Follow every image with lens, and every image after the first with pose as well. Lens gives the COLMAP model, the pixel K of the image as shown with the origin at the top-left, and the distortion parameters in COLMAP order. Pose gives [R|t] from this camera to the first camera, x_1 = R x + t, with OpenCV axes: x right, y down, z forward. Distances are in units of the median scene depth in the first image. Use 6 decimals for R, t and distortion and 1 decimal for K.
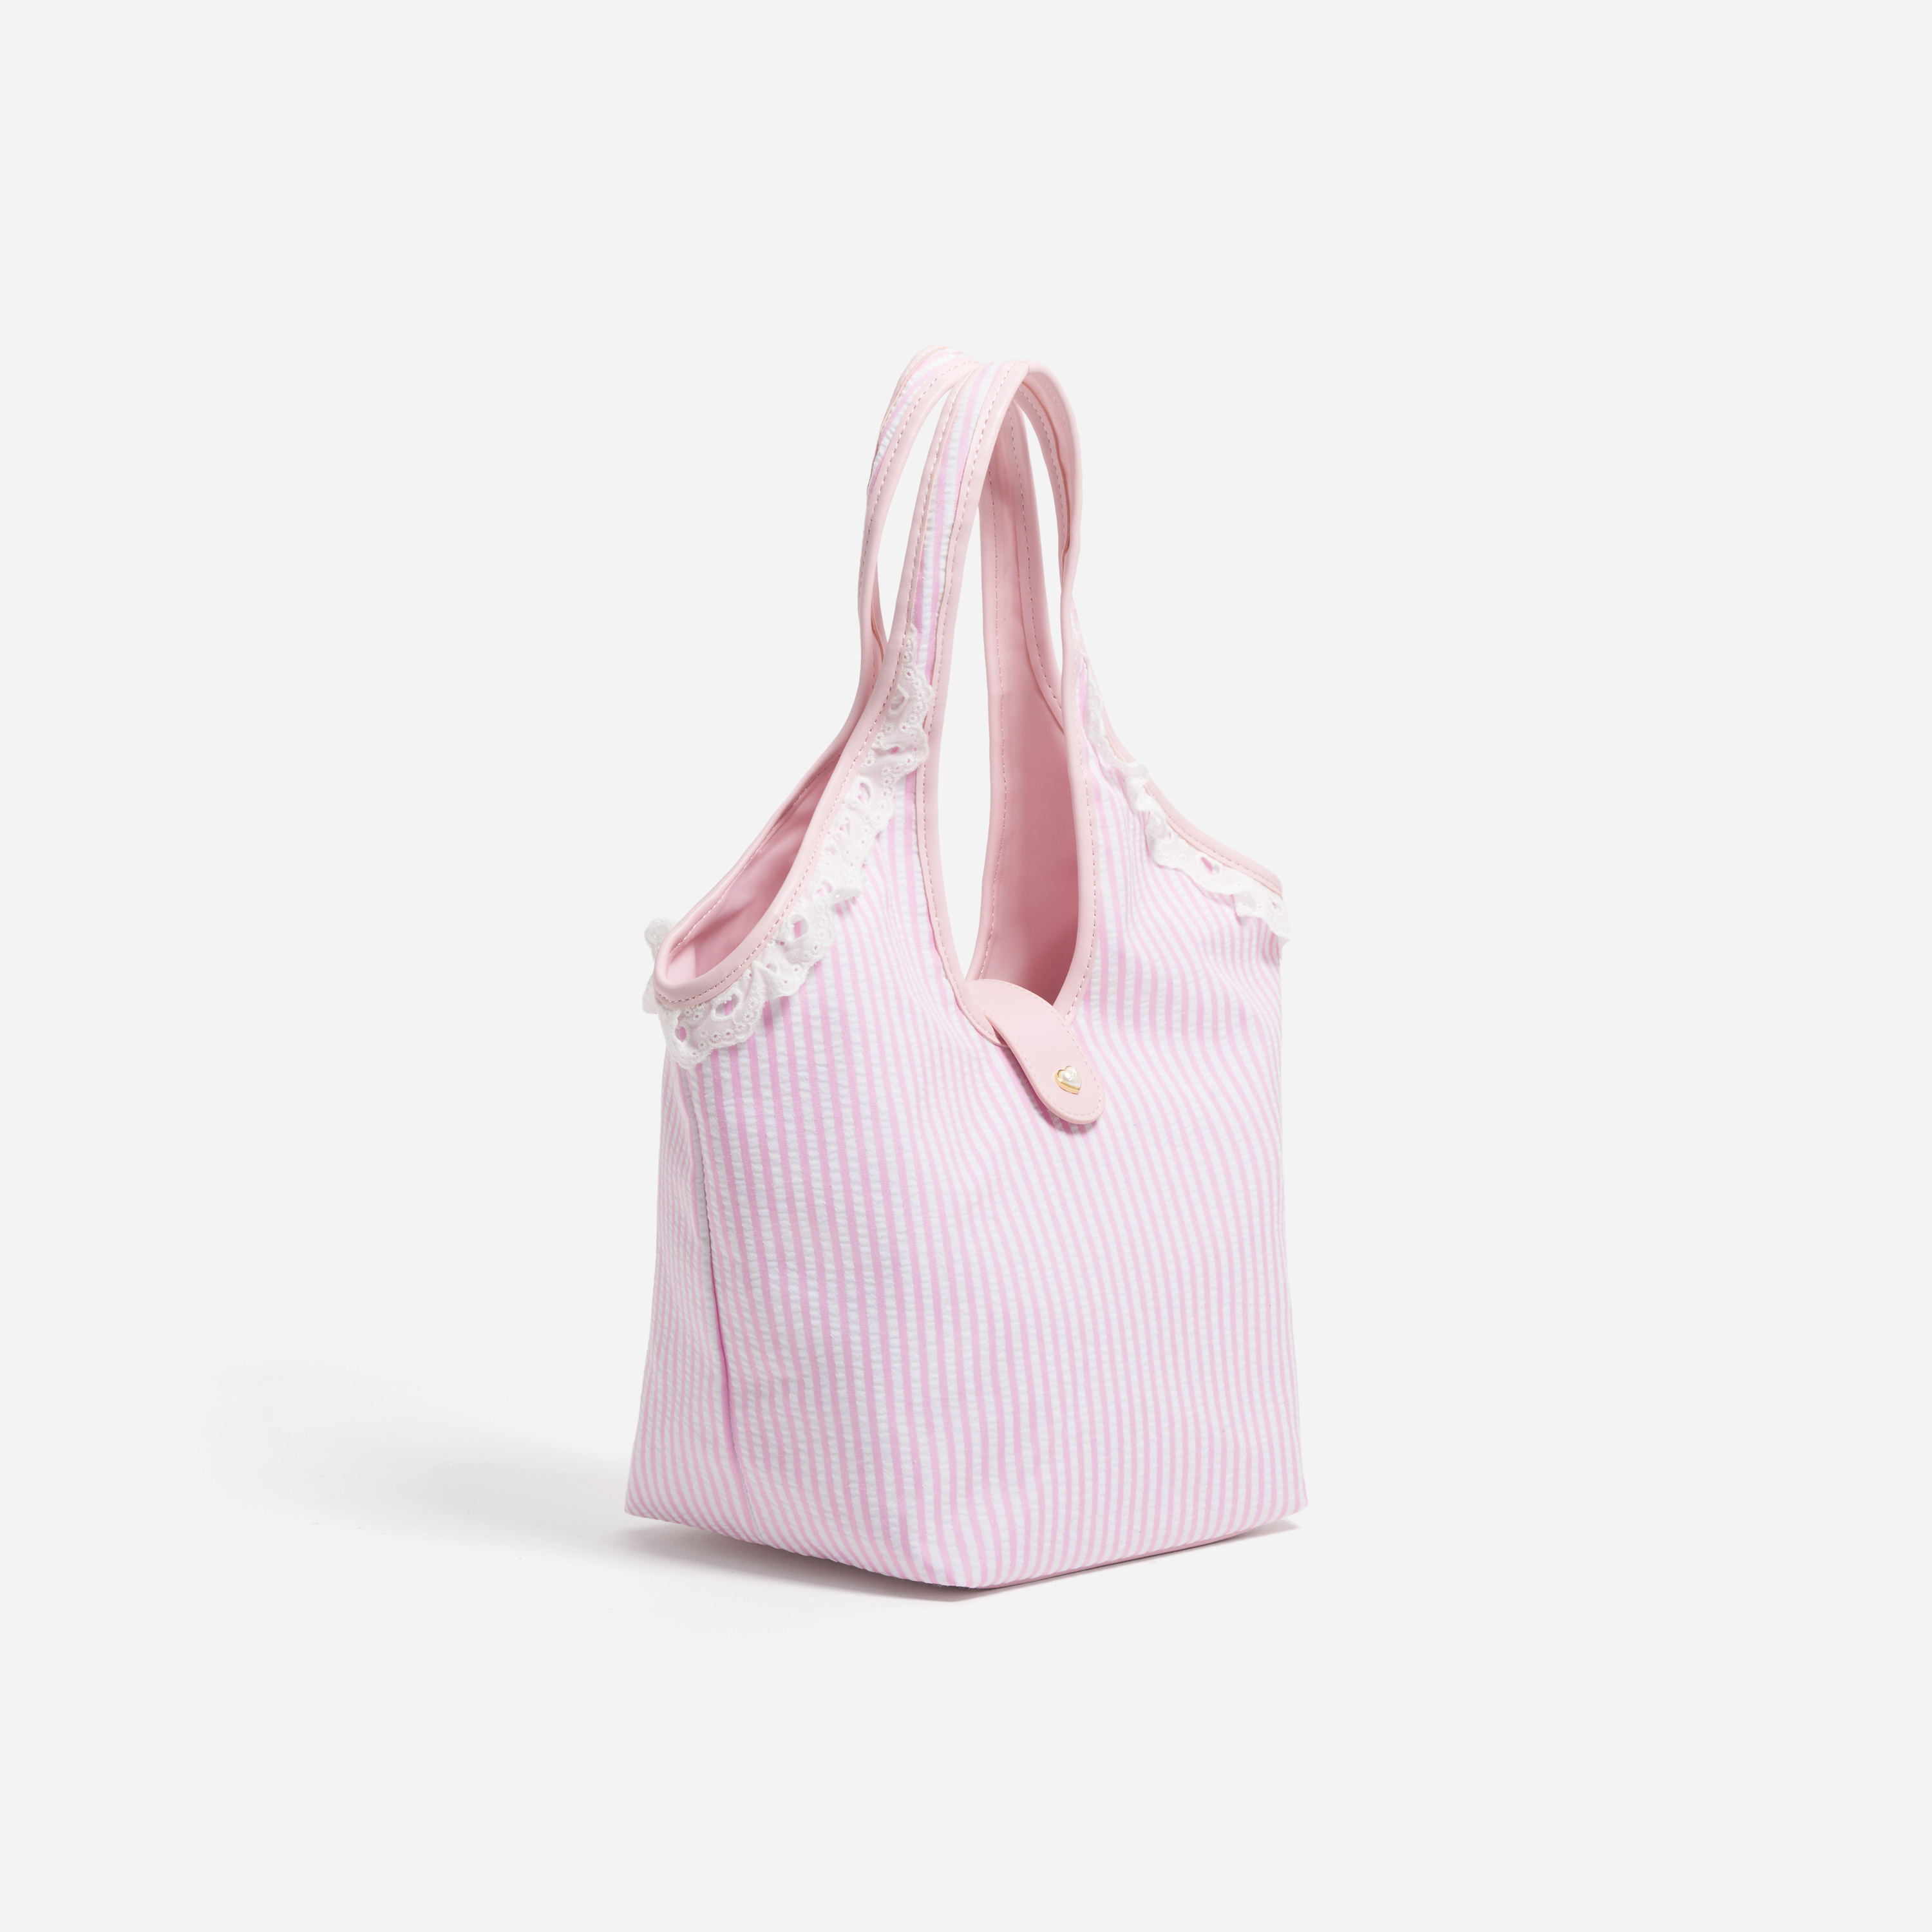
lens RADIAL K [[9465.1, 0, 965.8], [0, 9465.1, 964.6], [0, 0, 1]] dist [-0.248736, 0.000000]
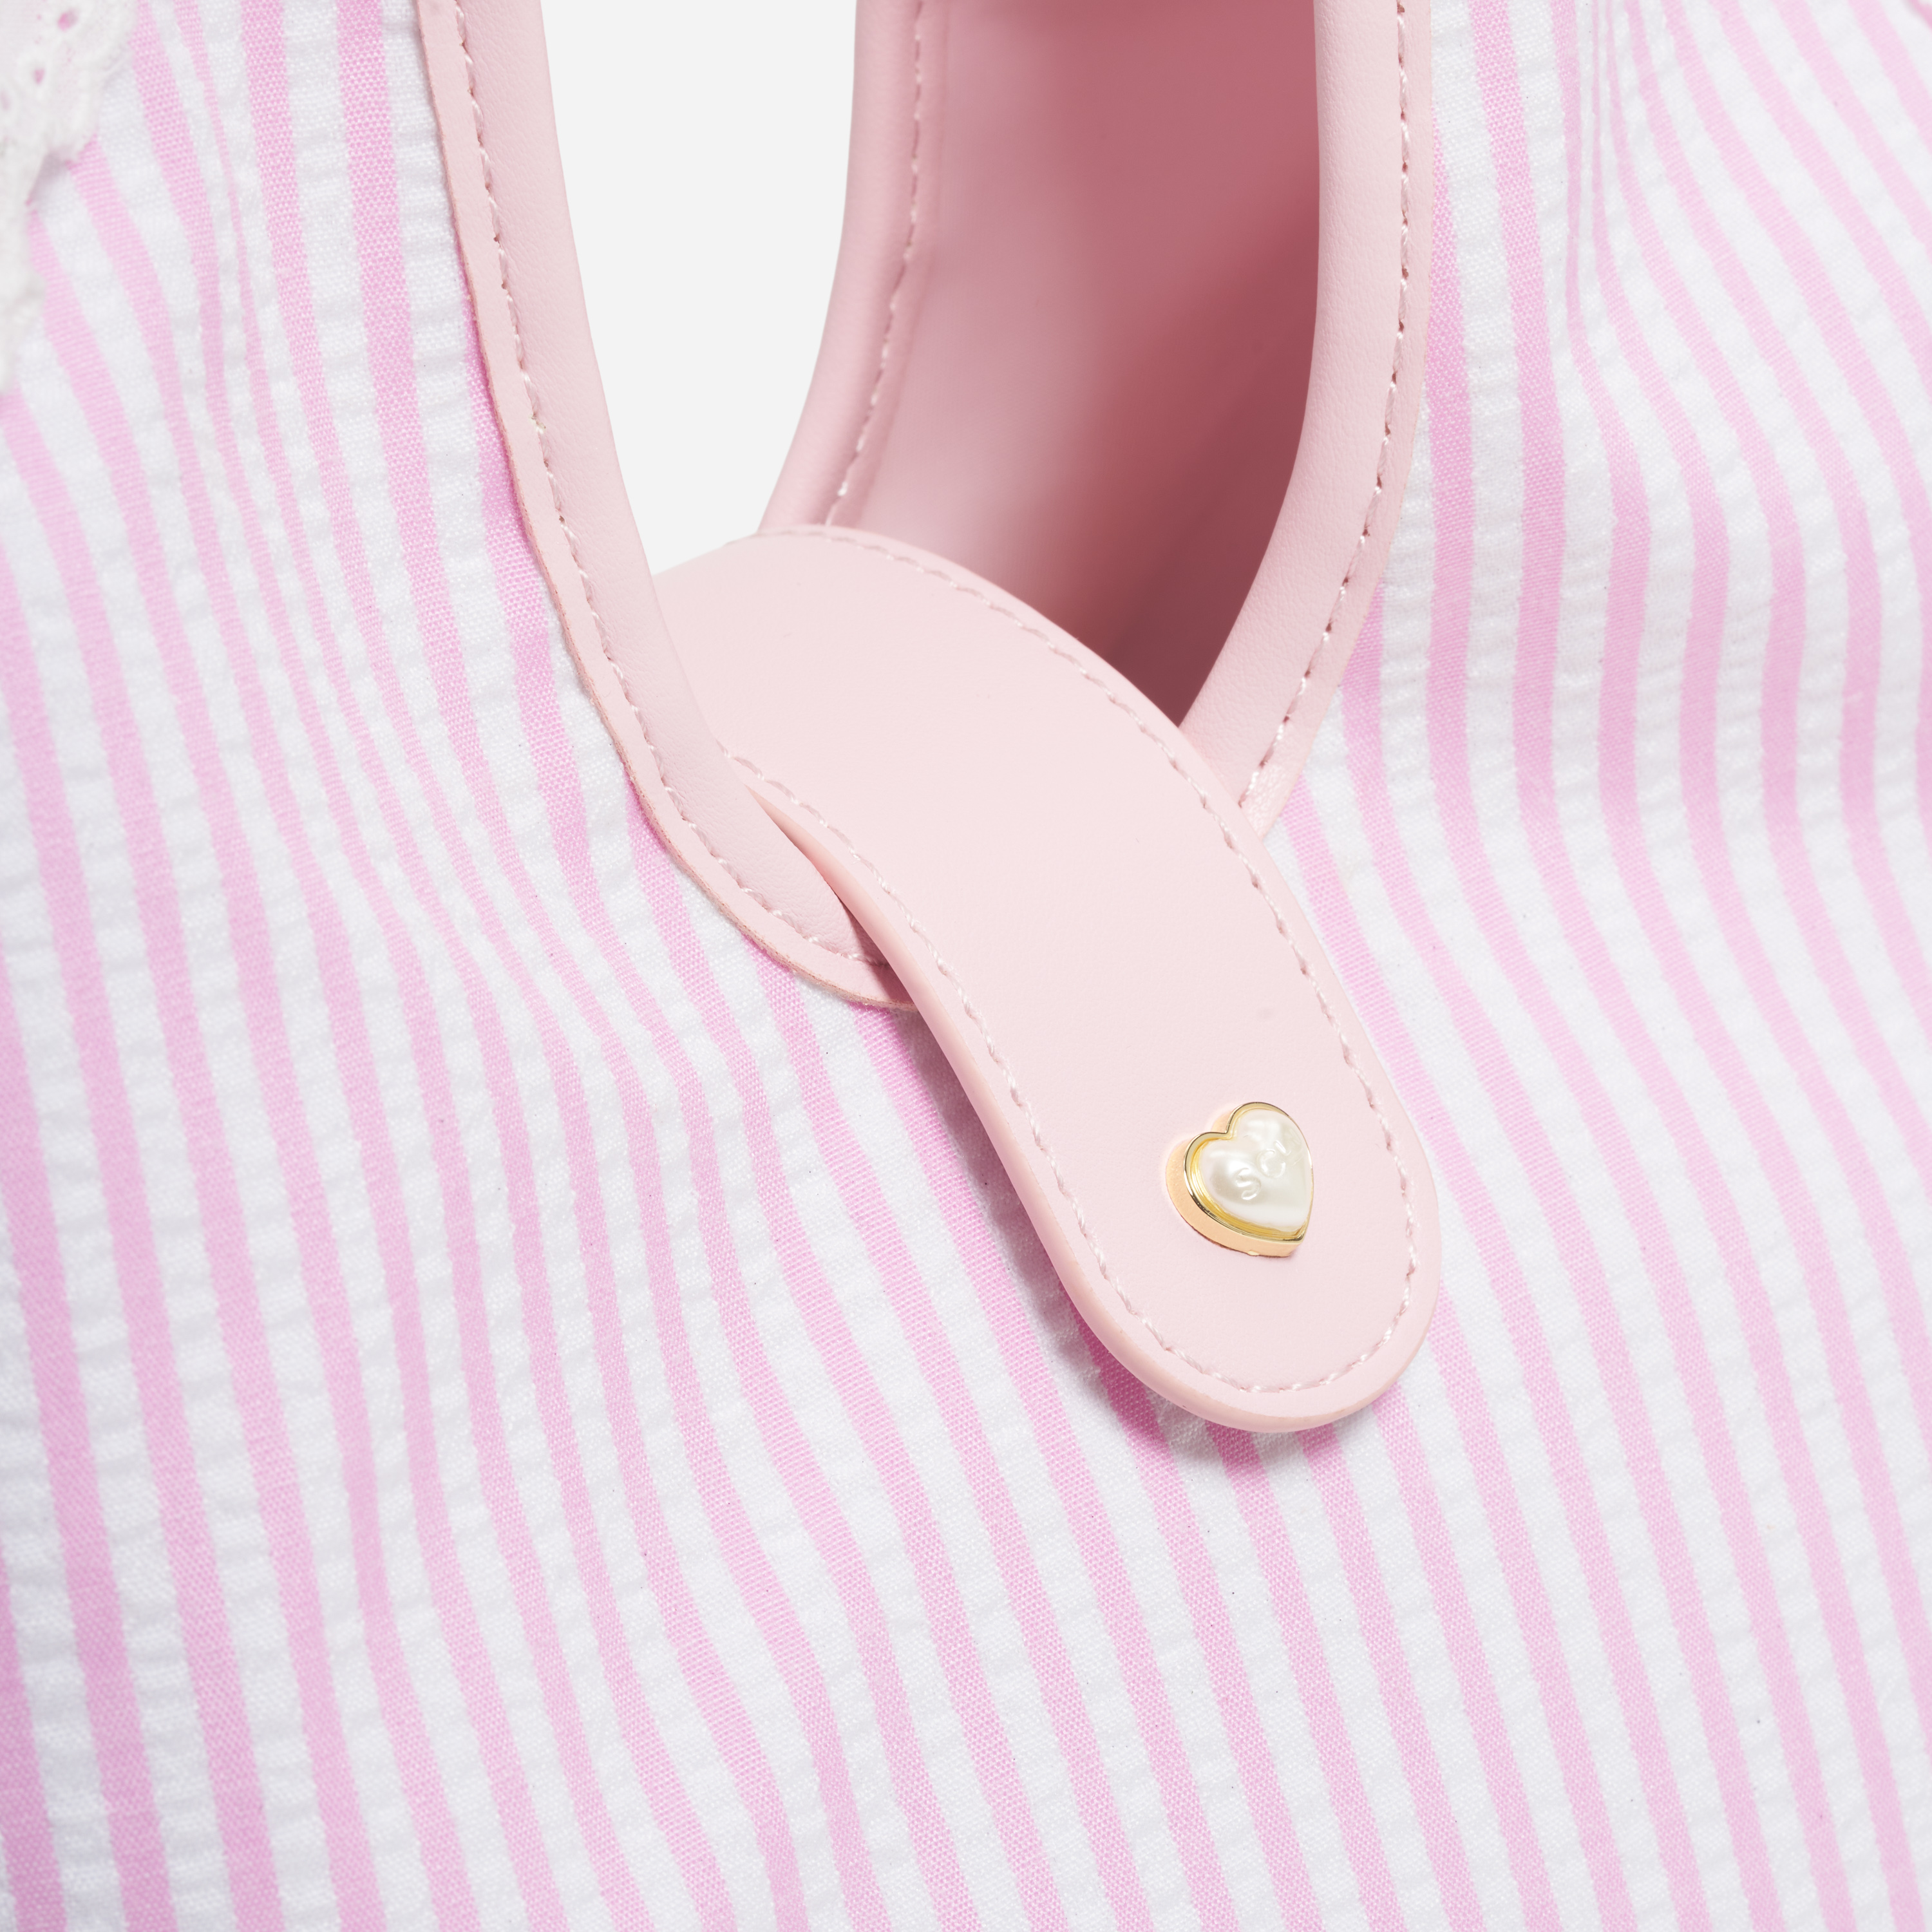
lens RADIAL K [[9465.1, 0, 966.4], [0, 9465.1, 968.9], [0, 0, 1]] dist [-0.248736, 0.000000]
pose [[0.998189, 0.017093, -0.057668, 0.016132], [-0.002717, 0.970603, 0.240669, -0.037659], [0.060086, -0.240076, 0.968893, 0.815709]]
